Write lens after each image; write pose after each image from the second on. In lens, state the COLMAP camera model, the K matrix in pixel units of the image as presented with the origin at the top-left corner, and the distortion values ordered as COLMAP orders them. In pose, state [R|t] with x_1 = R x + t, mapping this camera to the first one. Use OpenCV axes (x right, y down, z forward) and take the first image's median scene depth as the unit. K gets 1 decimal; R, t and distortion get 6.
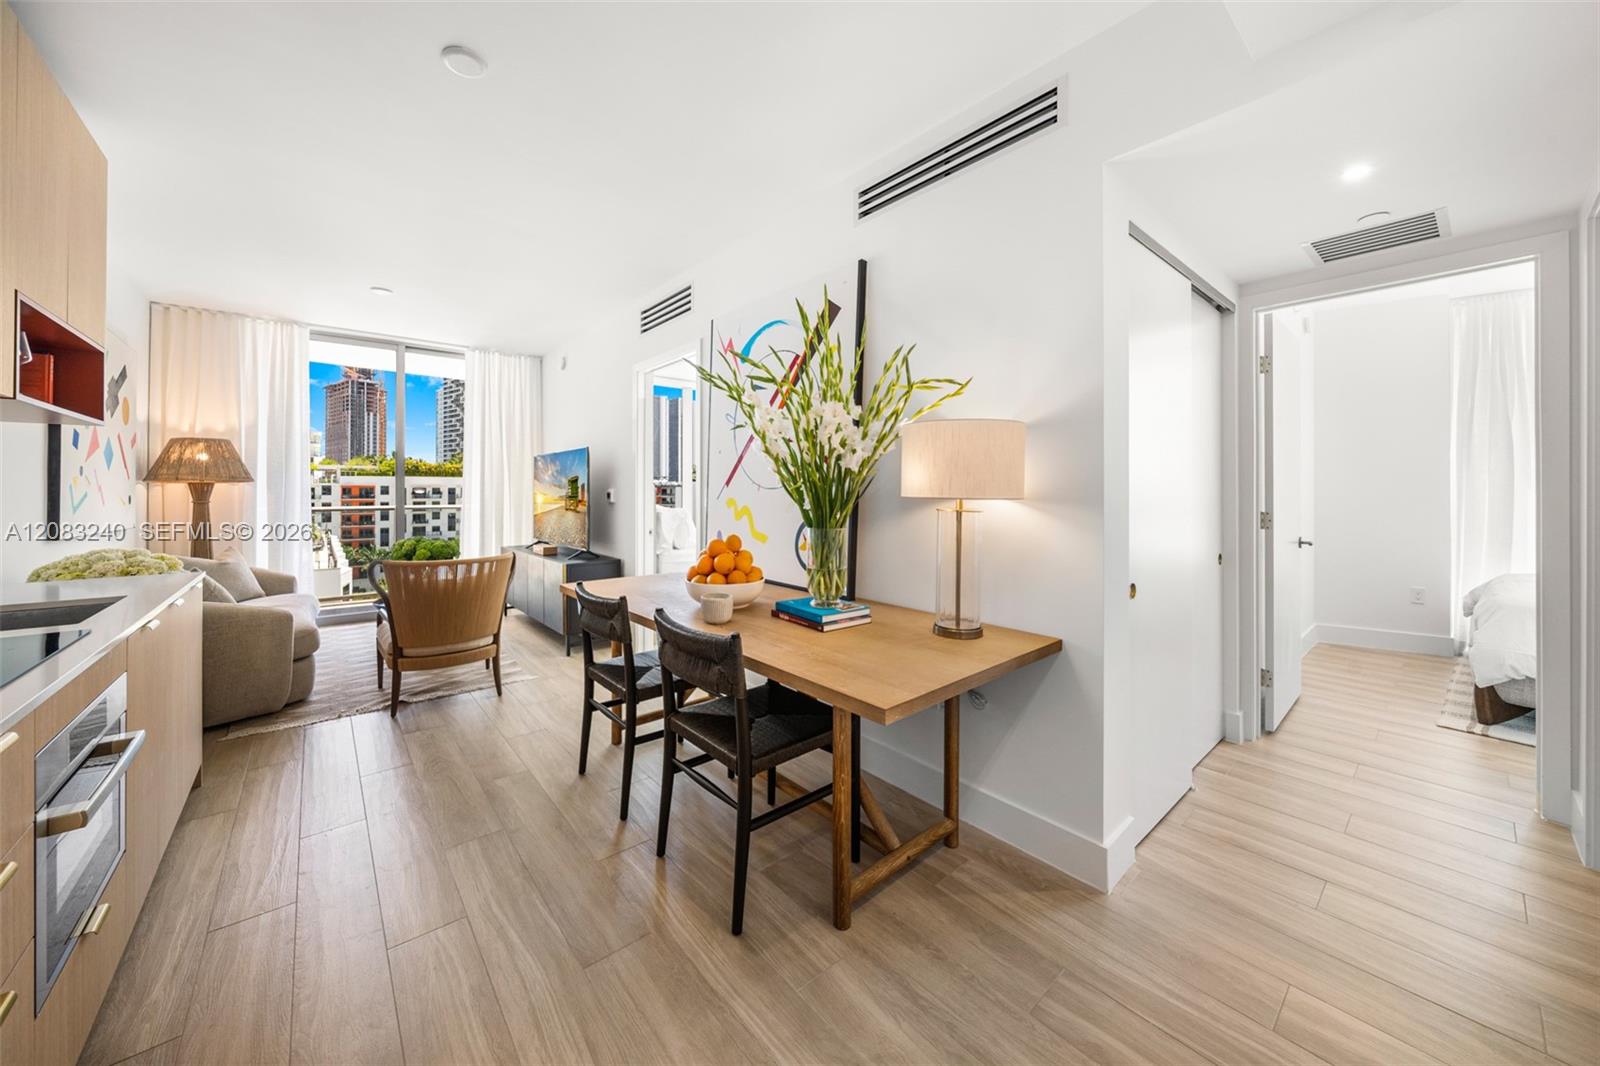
lens RADIAL K [[568.0, 0, 781.0], [0, 568.0, 484.6], [0, 0, 1]] dist [-0.002044, -0.000174]
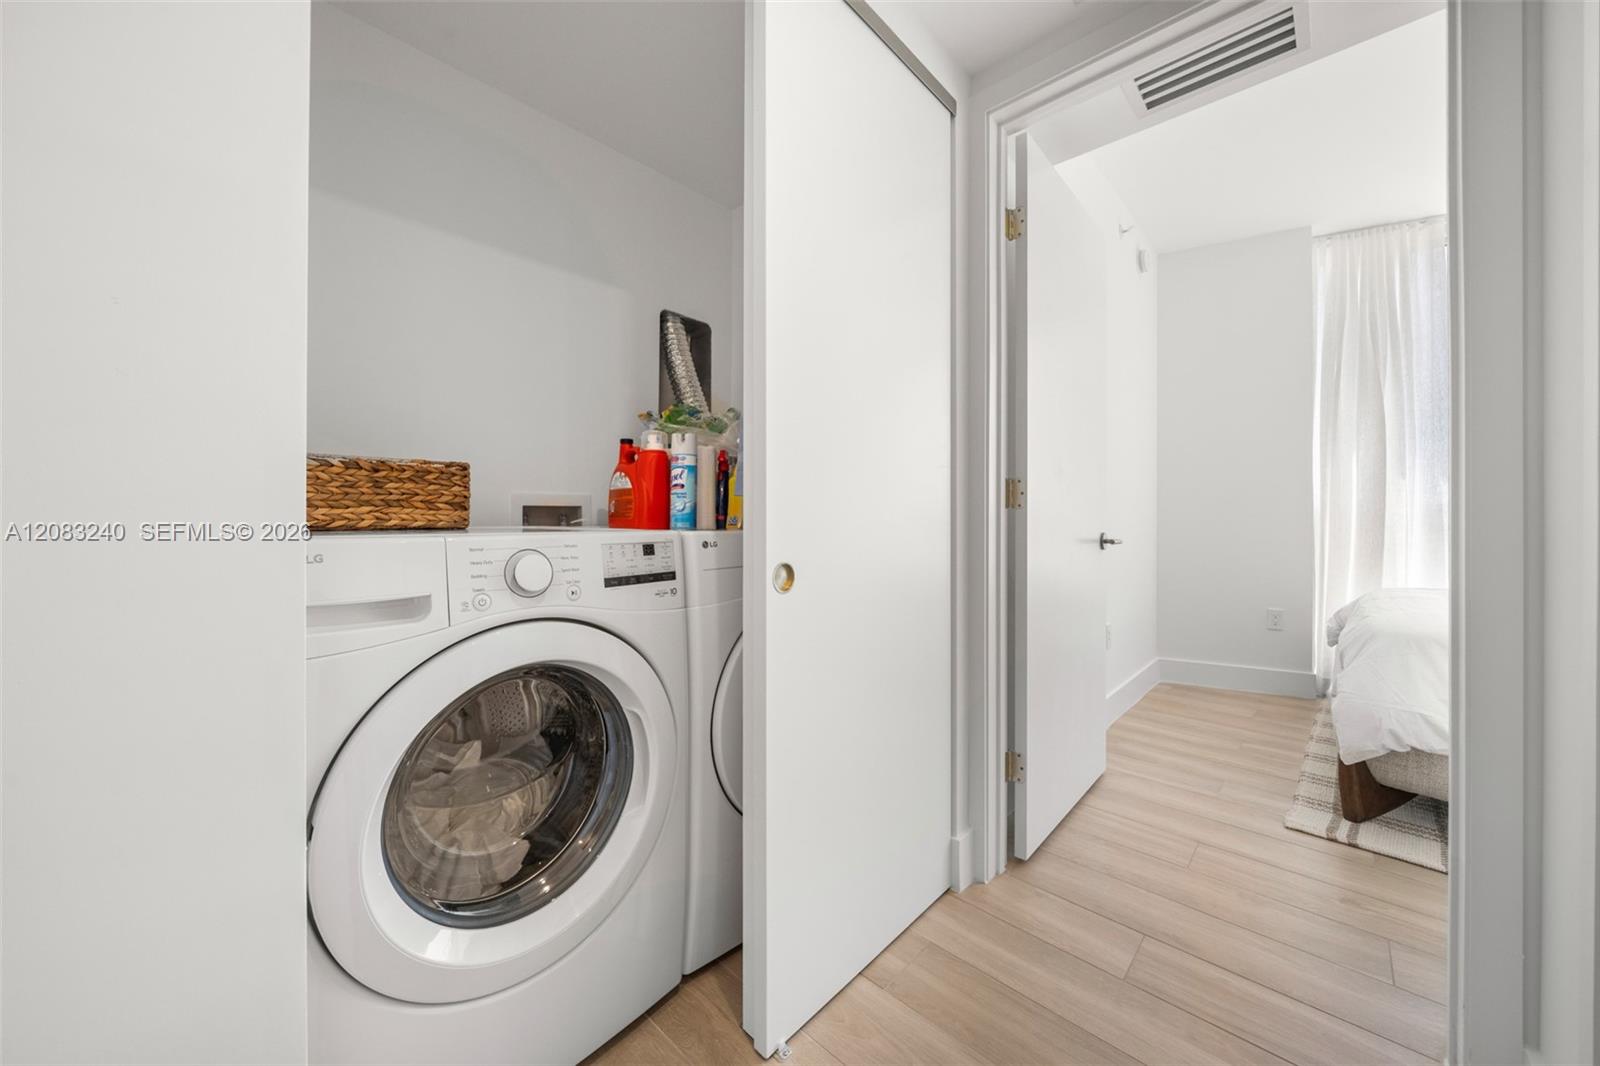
lens RADIAL K [[559.0, 0, 790.4], [0, 559.0, 514.5], [0, 0, 1]] dist [-0.002287, -0.000185]
pose [[0.994524, 0.006141, 0.104327, 0.524376], [-0.005710, 0.999974, -0.004429, 0.081720], [-0.104352, 0.003809, 0.994533, 0.422573]]
